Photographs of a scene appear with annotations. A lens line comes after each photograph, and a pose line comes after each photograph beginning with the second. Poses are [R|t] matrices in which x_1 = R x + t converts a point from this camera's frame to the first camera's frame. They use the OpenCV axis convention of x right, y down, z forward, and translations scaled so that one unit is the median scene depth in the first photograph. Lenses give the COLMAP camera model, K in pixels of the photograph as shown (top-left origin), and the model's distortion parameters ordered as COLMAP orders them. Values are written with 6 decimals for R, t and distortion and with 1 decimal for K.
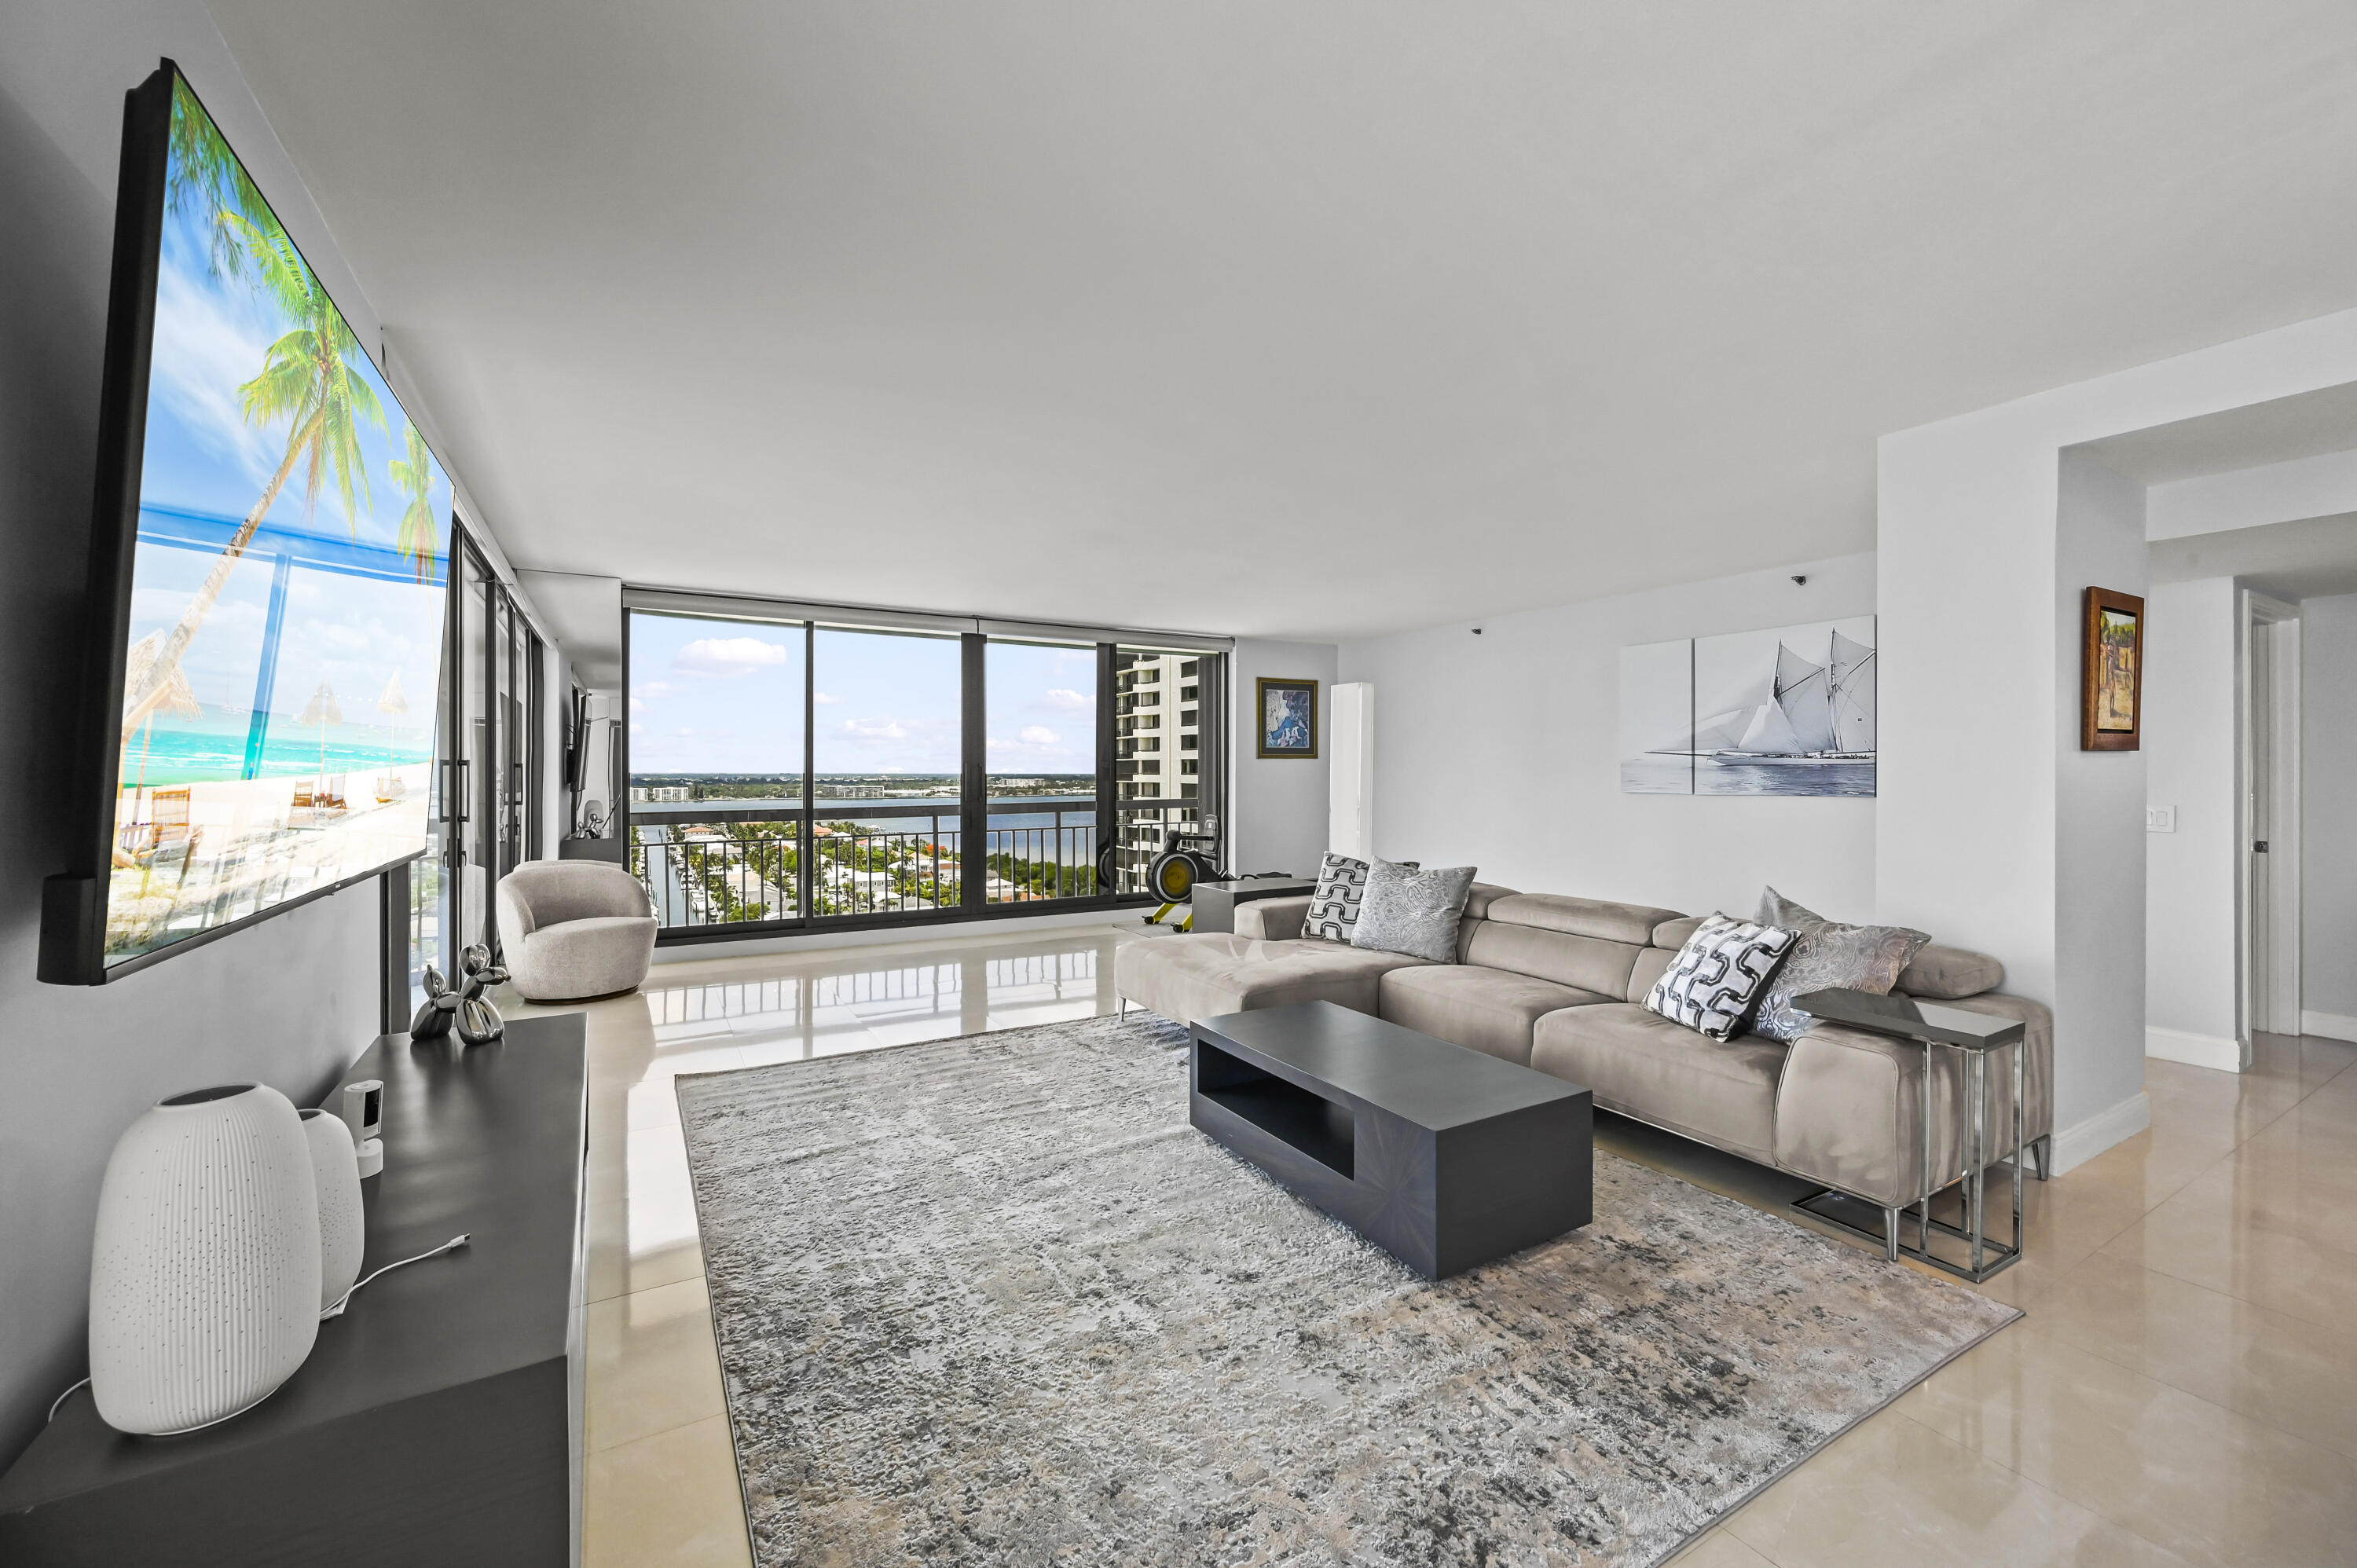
lens RADIAL K [[931.8, 0, 1189.6], [0, 931.8, 779.0], [0, 0, 1]] dist [0.003663, -0.000953]
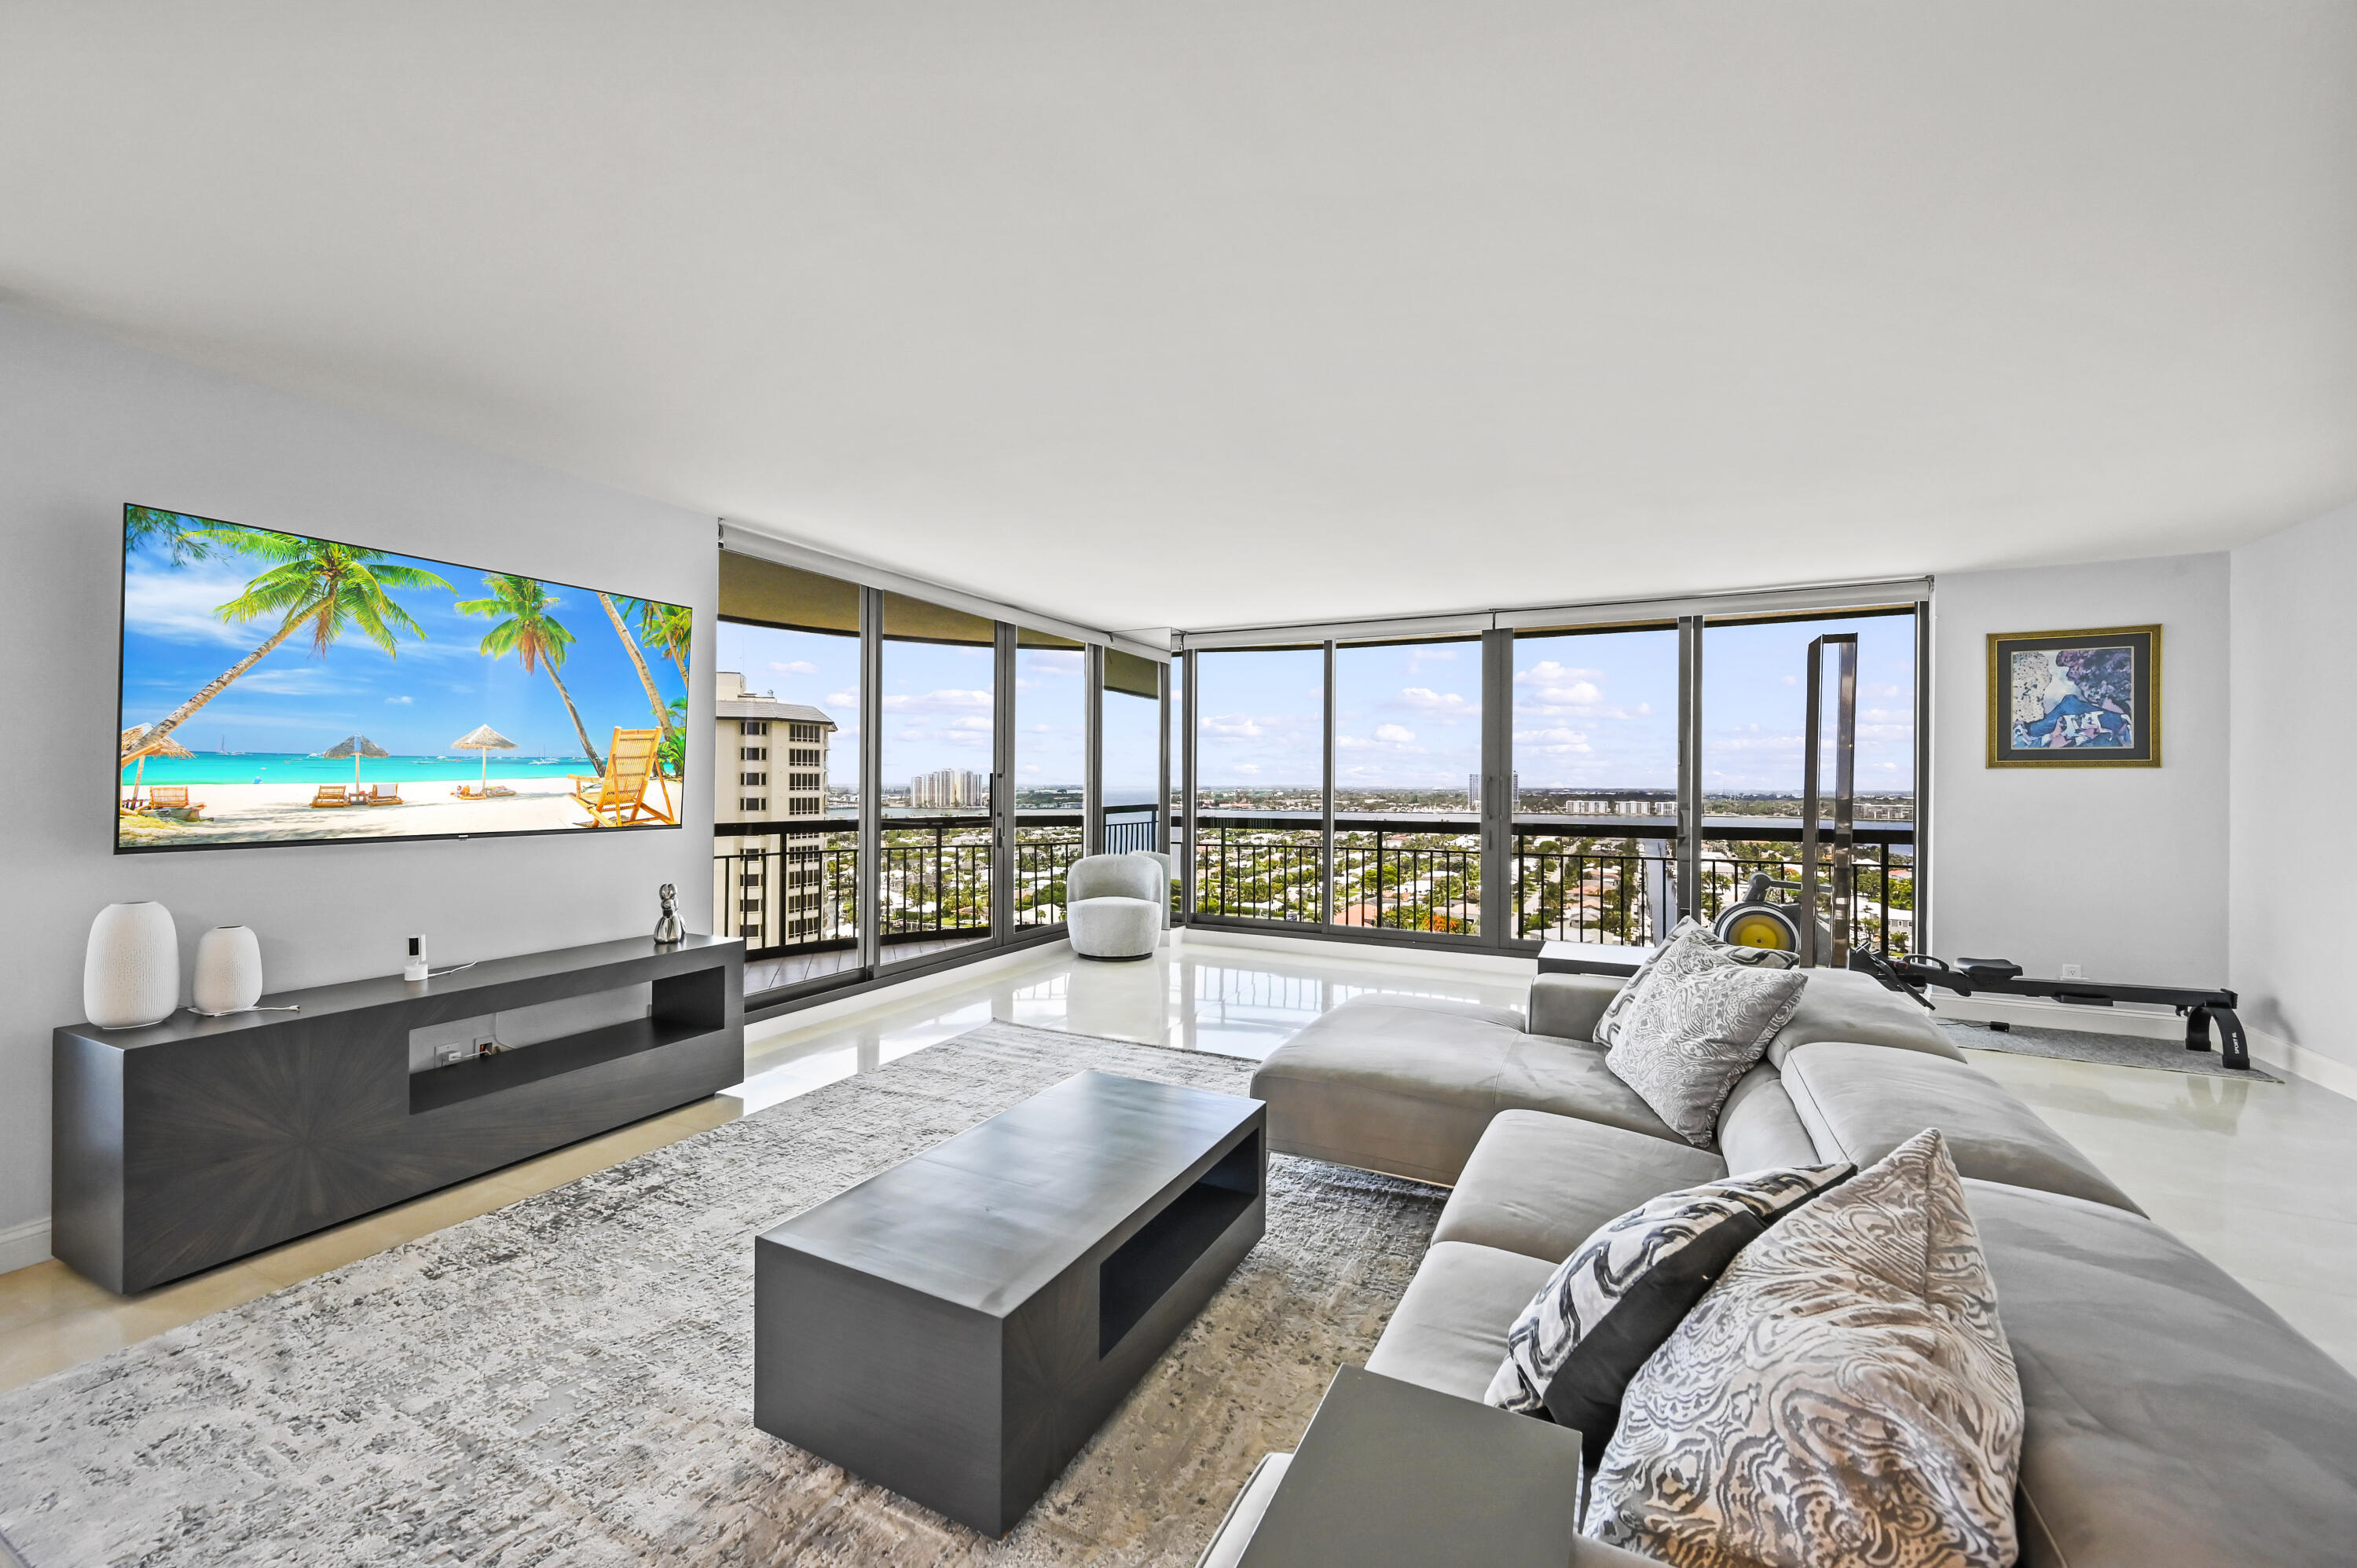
lens RADIAL K [[931.8, 0, 1187.4], [0, 931.8, 791.0], [0, 0, 1]] dist [0.003663, -0.000953]
pose [[0.548362, 0.011360, -0.836164, 0.292845], [-0.014654, 0.999885, 0.003974, -0.001819], [0.836113, 0.010074, 0.548465, 0.227115]]
